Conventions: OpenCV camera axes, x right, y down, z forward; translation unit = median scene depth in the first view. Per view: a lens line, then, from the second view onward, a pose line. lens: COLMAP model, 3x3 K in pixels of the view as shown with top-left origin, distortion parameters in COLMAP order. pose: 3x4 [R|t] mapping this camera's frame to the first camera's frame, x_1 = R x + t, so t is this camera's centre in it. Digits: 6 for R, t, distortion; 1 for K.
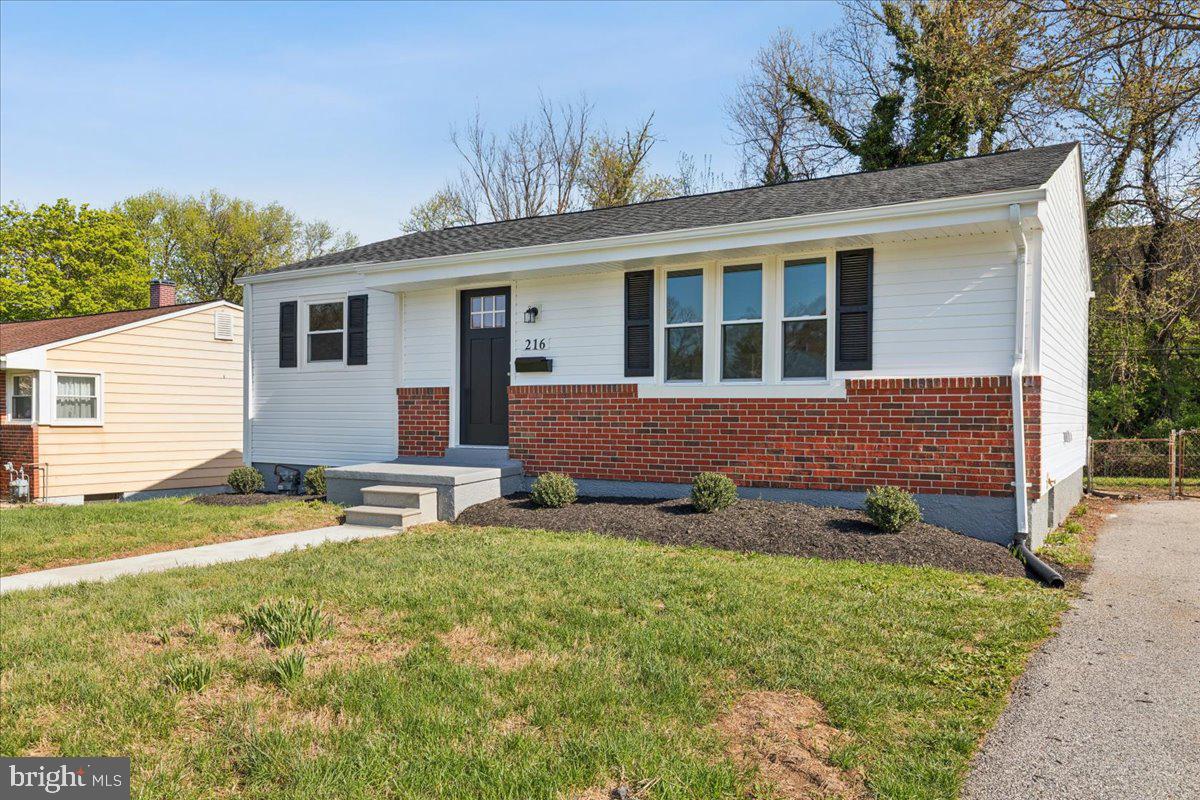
lens RADIAL K [[897.0, 0, 561.3], [0, 897.0, 380.8], [0, 0, 1]] dist [-0.007057, 0.004522]
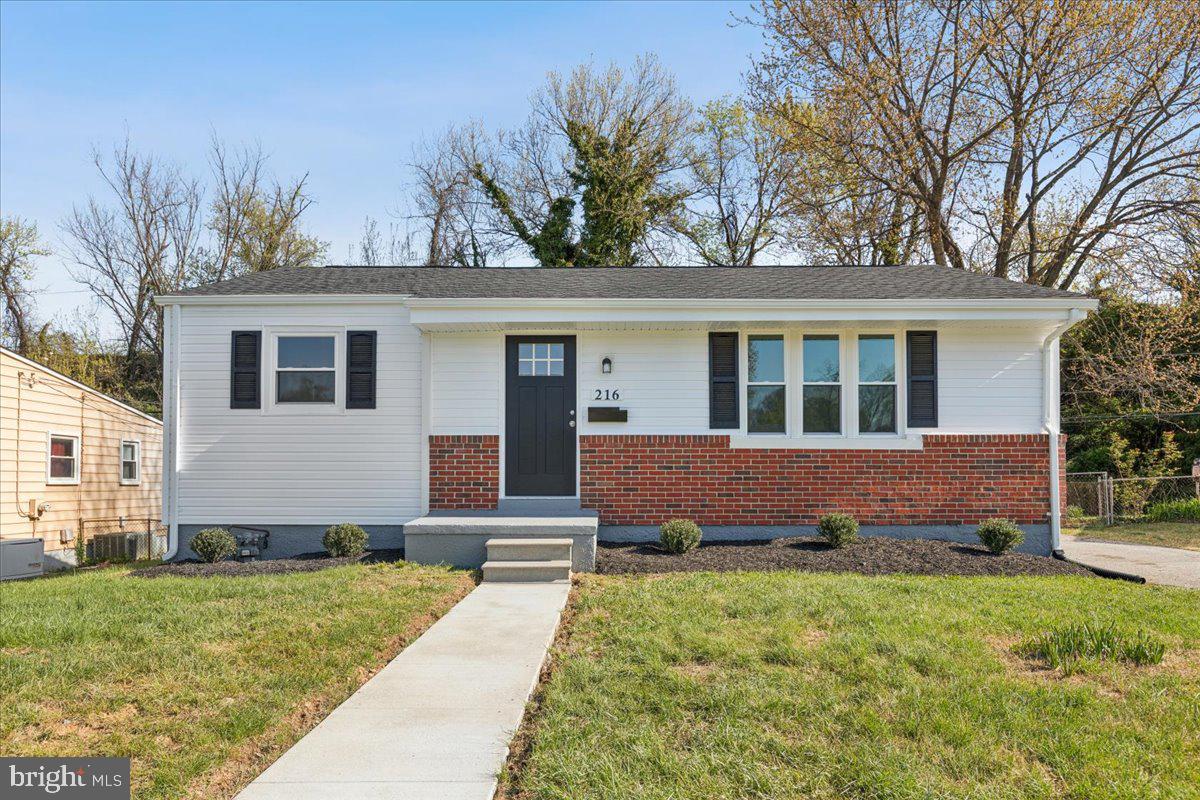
lens RADIAL K [[855.3, 0, 567.6], [0, 855.3, 408.9], [0, 0, 1]] dist [-0.006397, 0.001656]
pose [[0.853028, 0.040515, 0.520291, -0.612490], [-0.016922, 0.998605, -0.050018, 0.026249], [-0.521591, 0.033863, 0.852523, 0.215187]]
